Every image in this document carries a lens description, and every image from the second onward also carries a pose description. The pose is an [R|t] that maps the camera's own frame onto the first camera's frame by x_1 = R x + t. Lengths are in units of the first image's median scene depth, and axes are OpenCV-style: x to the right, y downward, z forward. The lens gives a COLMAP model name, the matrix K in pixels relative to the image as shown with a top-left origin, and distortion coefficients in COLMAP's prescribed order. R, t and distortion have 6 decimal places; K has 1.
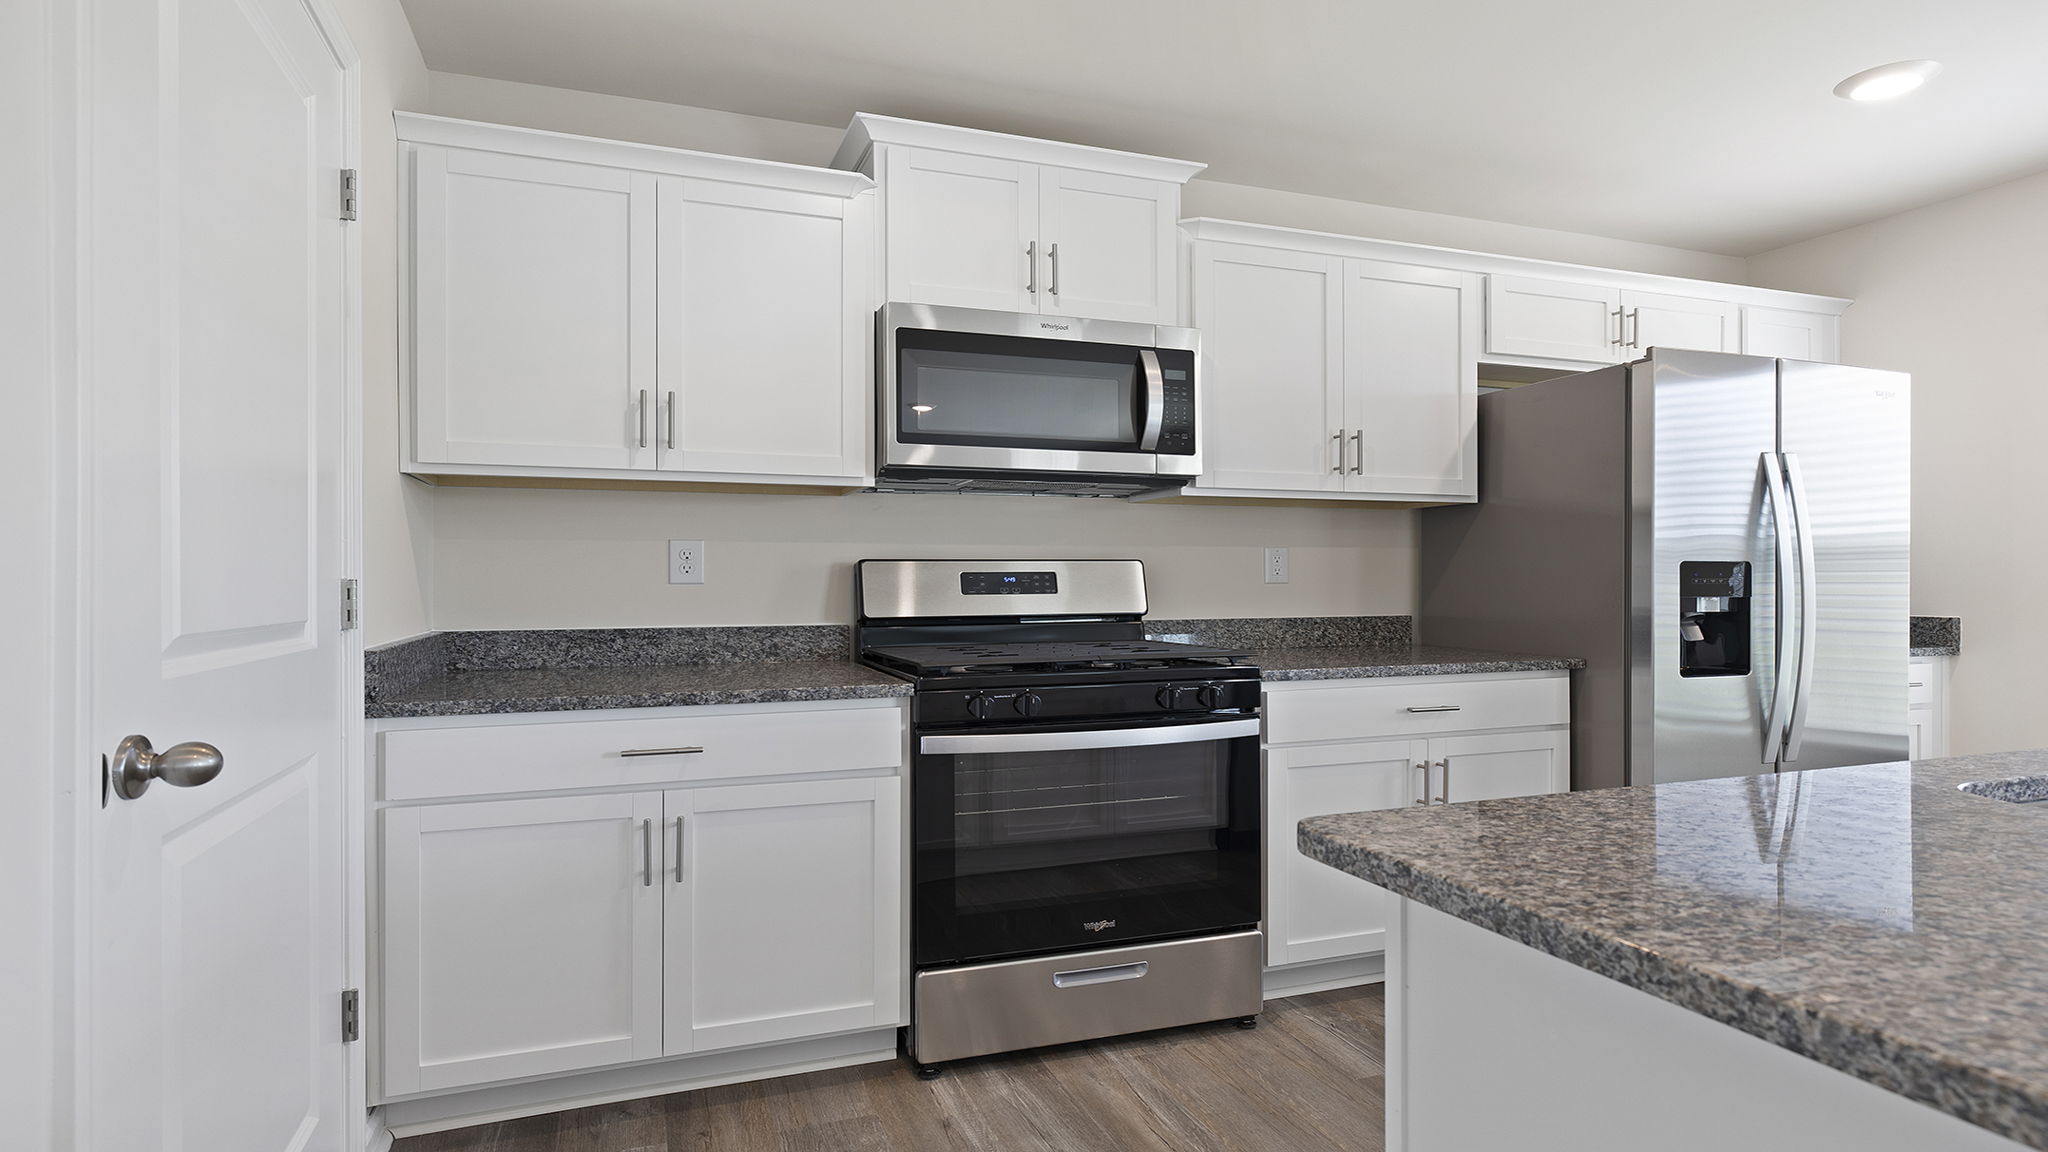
lens RADIAL K [[1082.8, 0, 1024.0], [0, 1082.8, 576.0], [0, 0, 1]] dist [-0.000798, 0.000002]
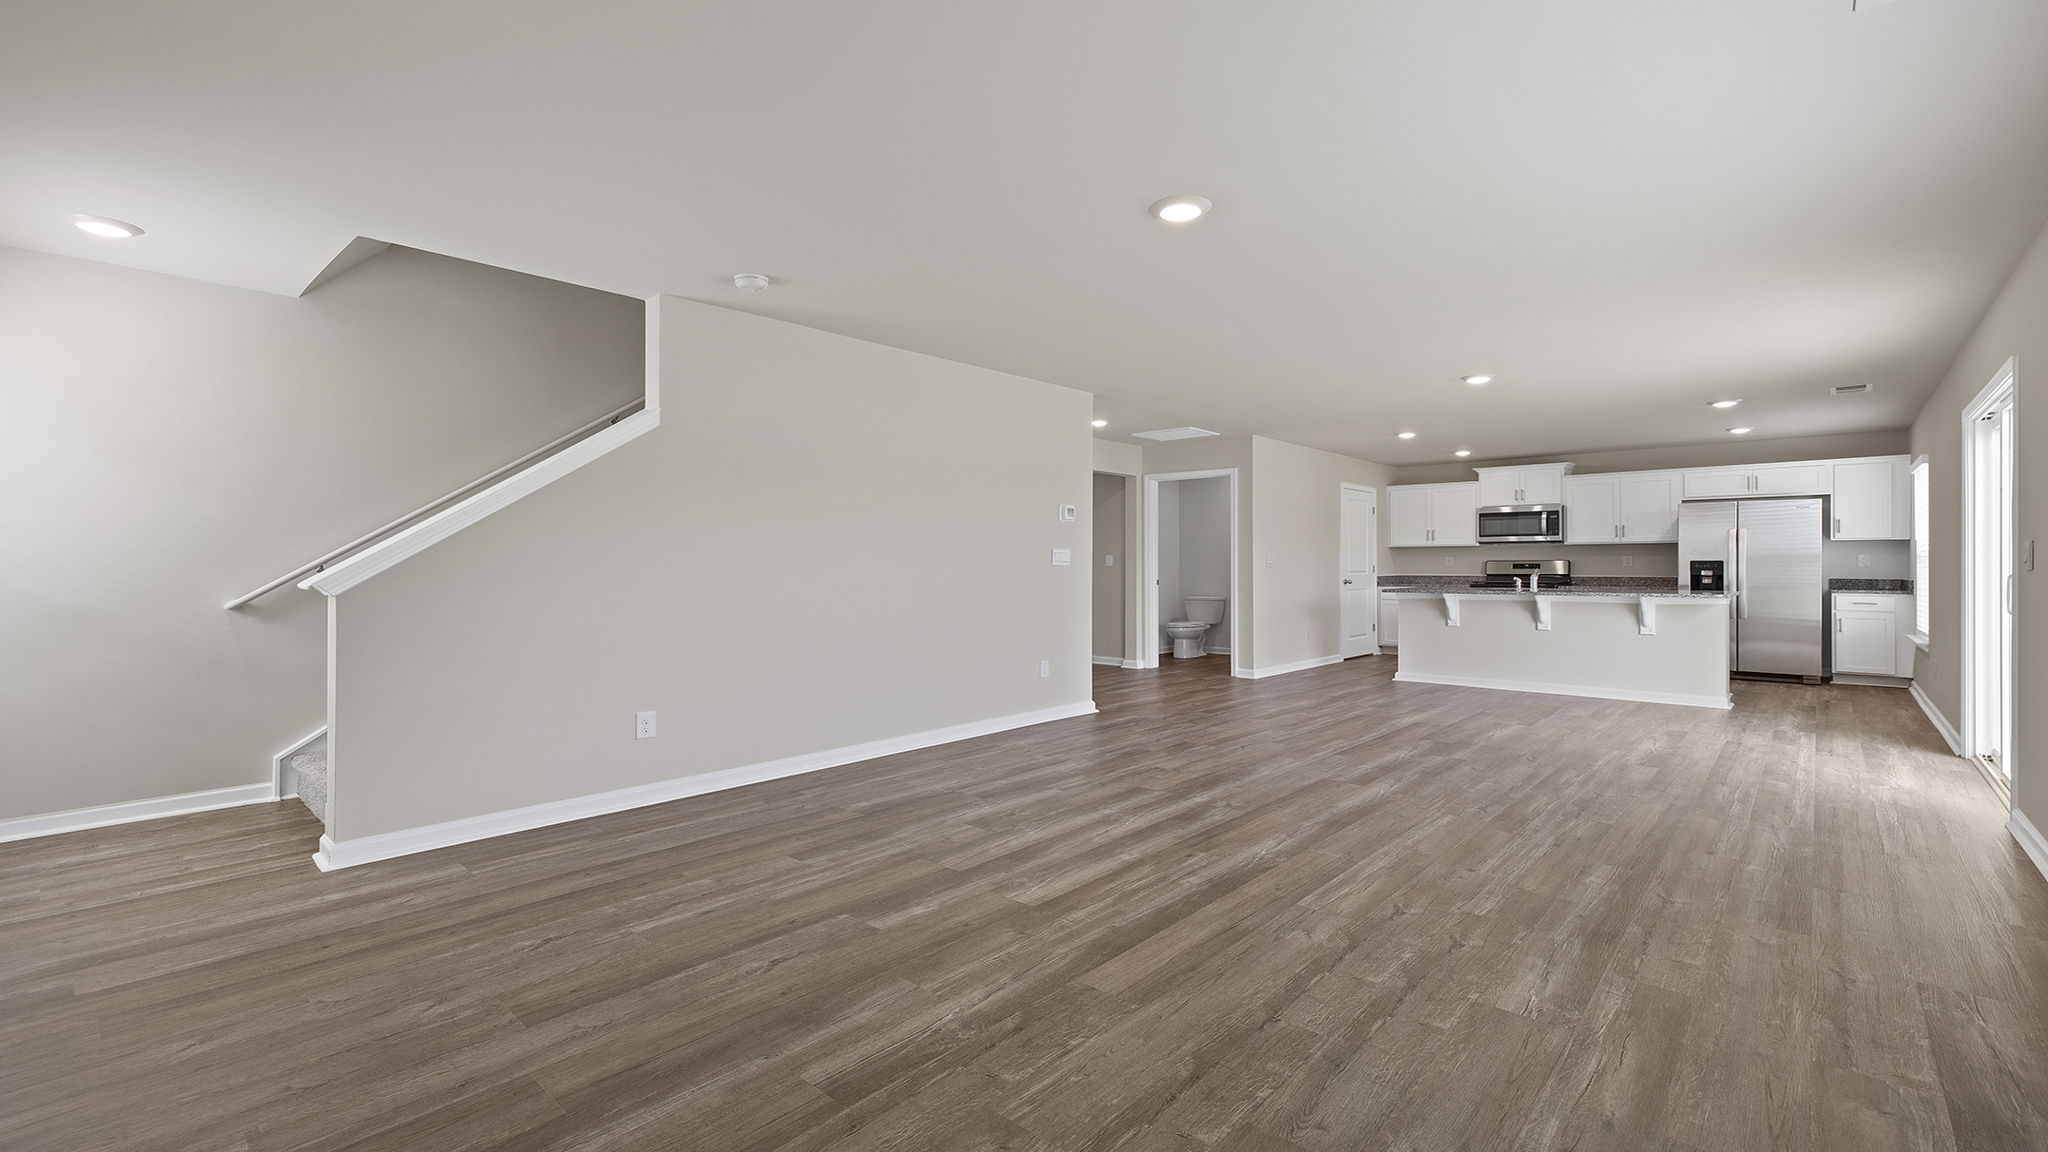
lens RADIAL K [[897.2, 0, 1024.0], [0, 897.2, 576.0], [0, 0, 1]] dist [-0.013331, -0.000097]
pose [[0.465170, 0.010812, -0.885155, 2.558423], [0.002119, 0.999909, 0.013328, -0.009093], [0.885219, -0.008075, 0.465105, -2.745523]]
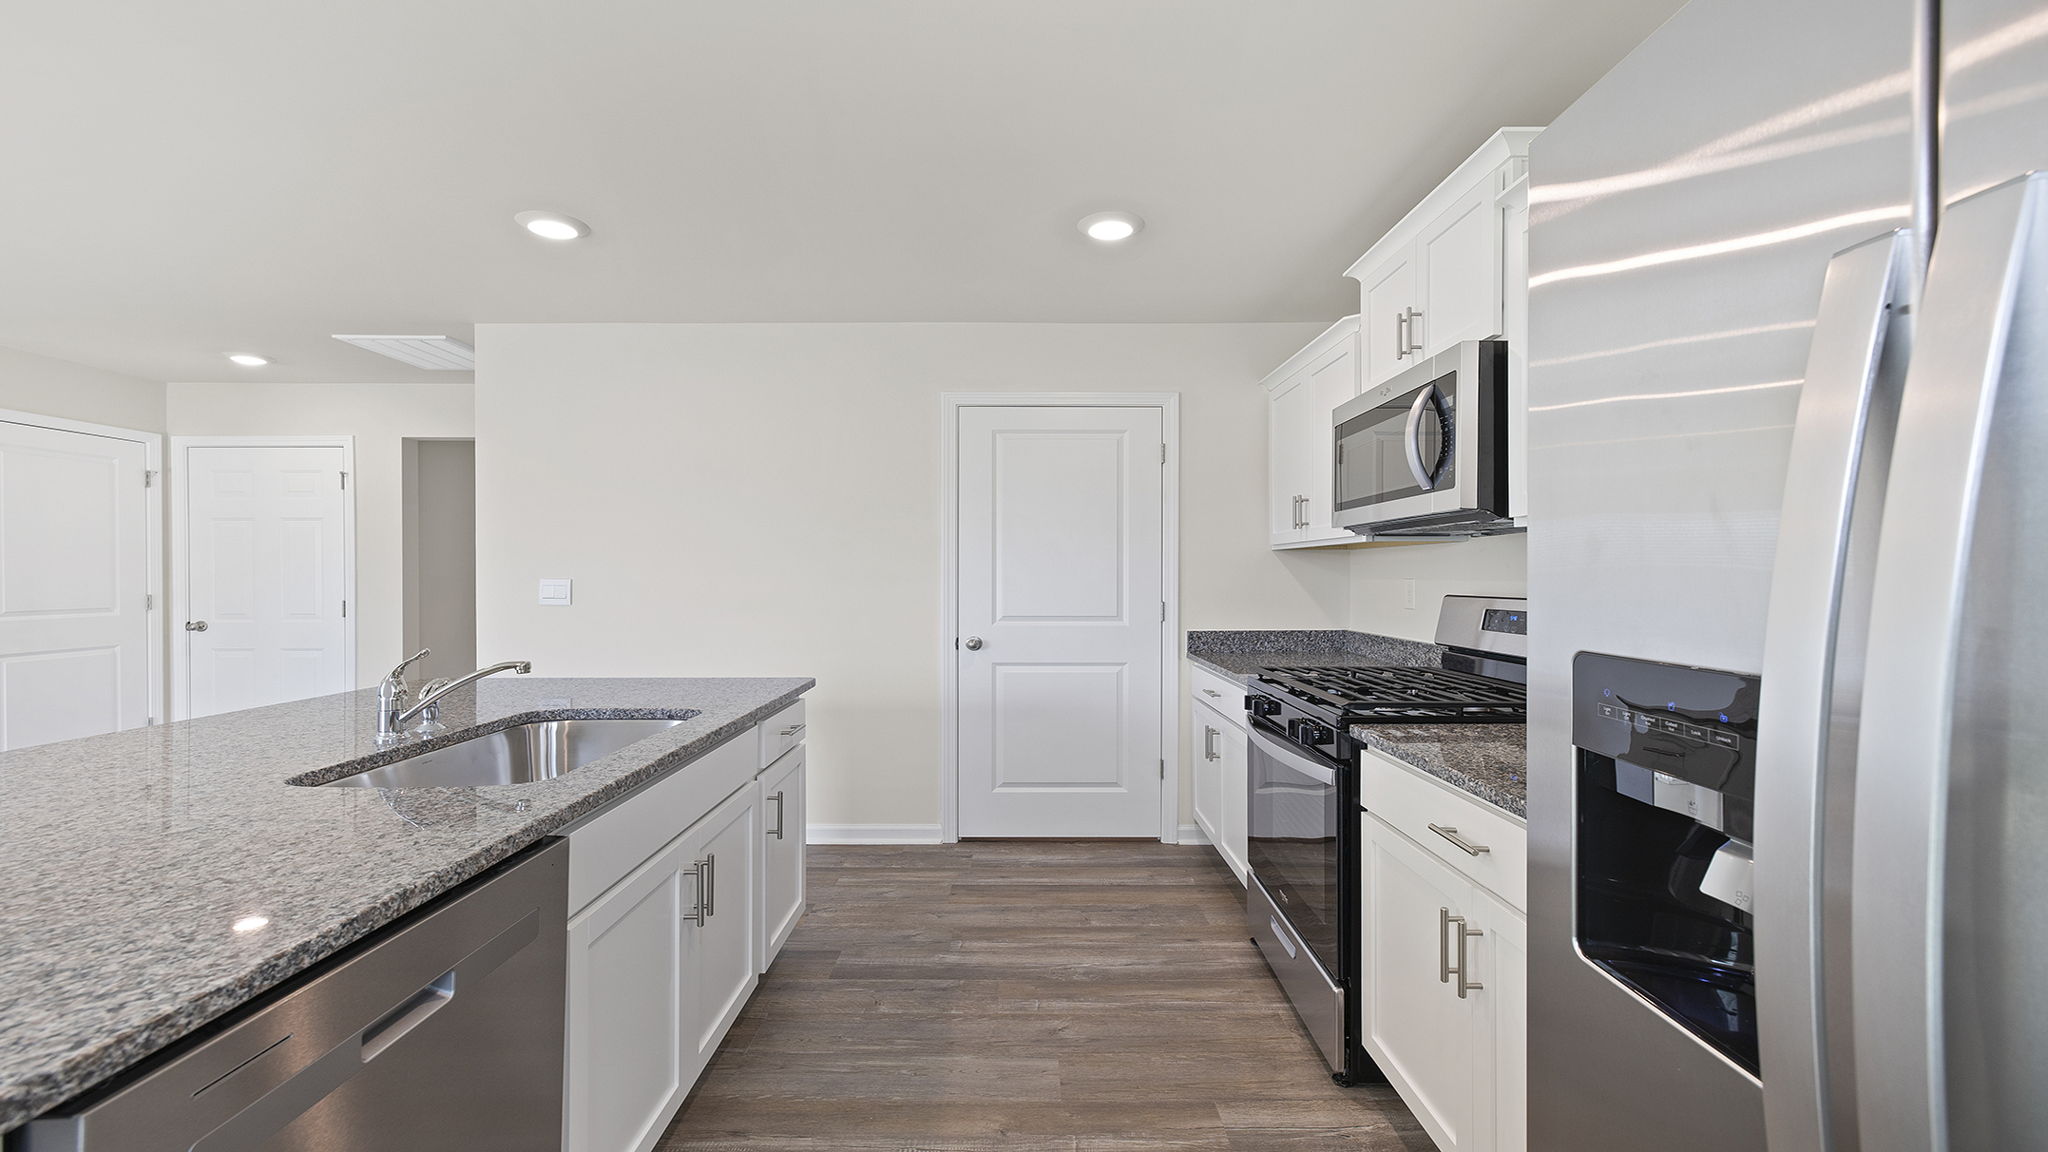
lens RADIAL K [[897.2, 0, 1024.0], [0, 897.2, 576.0], [0, 0, 1]] dist [-0.013331, -0.000097]
pose [[-0.350437, 0.001734, -0.936585, 1.121124], [0.003884, 0.999992, 0.000399, -0.046186], [0.936578, -0.003498, -0.350441, 1.070902]]
